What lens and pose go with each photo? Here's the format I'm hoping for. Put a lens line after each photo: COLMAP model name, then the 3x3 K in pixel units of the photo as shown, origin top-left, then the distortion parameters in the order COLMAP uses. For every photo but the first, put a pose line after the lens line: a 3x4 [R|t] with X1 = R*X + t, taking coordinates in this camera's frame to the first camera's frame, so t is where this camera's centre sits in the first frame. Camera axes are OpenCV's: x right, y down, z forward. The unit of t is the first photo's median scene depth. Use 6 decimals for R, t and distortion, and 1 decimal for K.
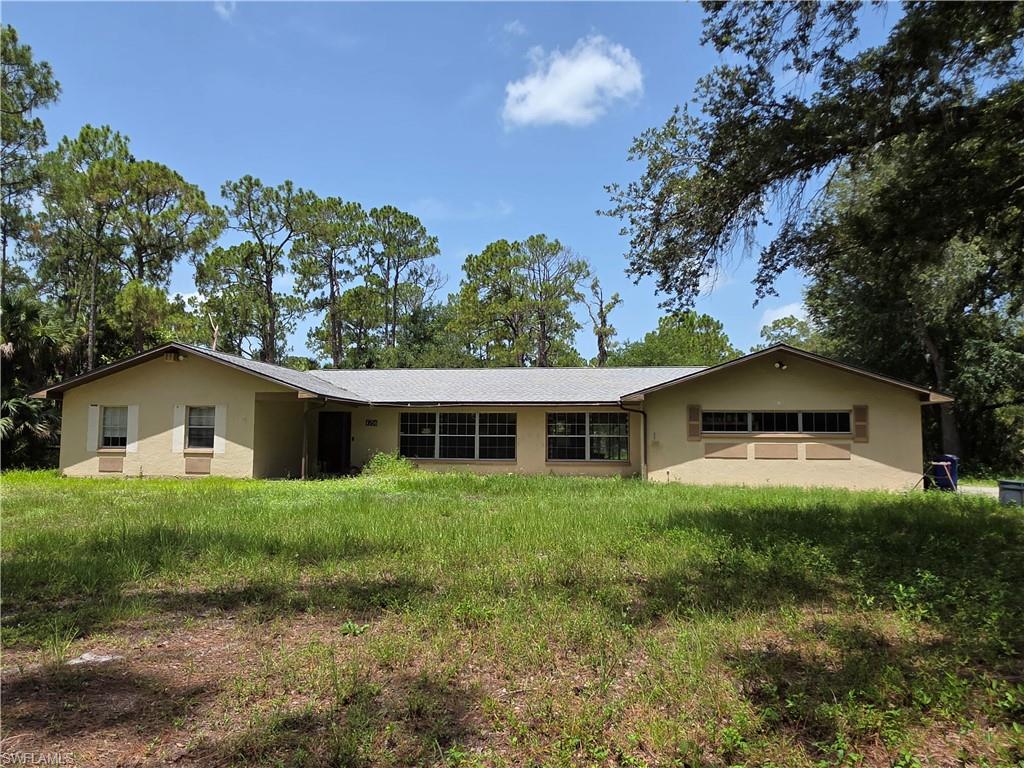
lens RADIAL K [[664.1, 0, 512.3], [0, 664.1, 387.9], [0, 0, 1]] dist [0.005038, -0.000026]
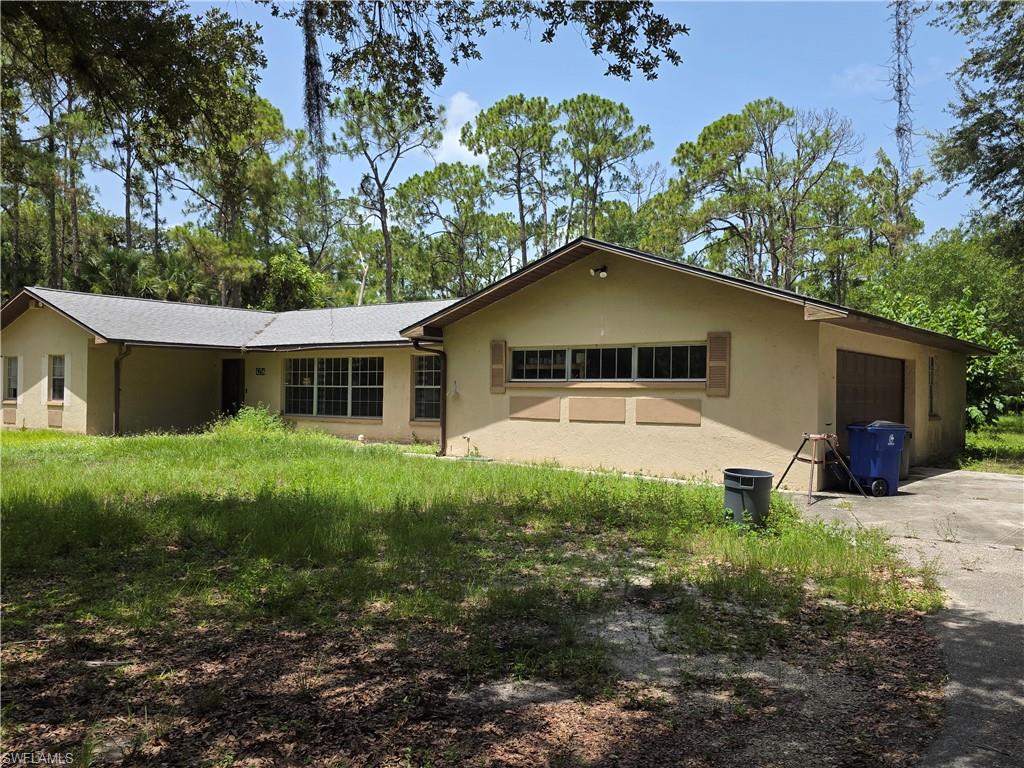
lens RADIAL K [[828.4, 0, 512.1], [0, 828.4, 383.2], [0, 0, 1]] dist [0.016923, 0.002049]
pose [[0.881337, -0.004016, -0.472472, 0.679207], [0.035328, 0.997725, 0.057421, 0.021856], [0.471166, -0.067298, 0.879473, 0.272413]]
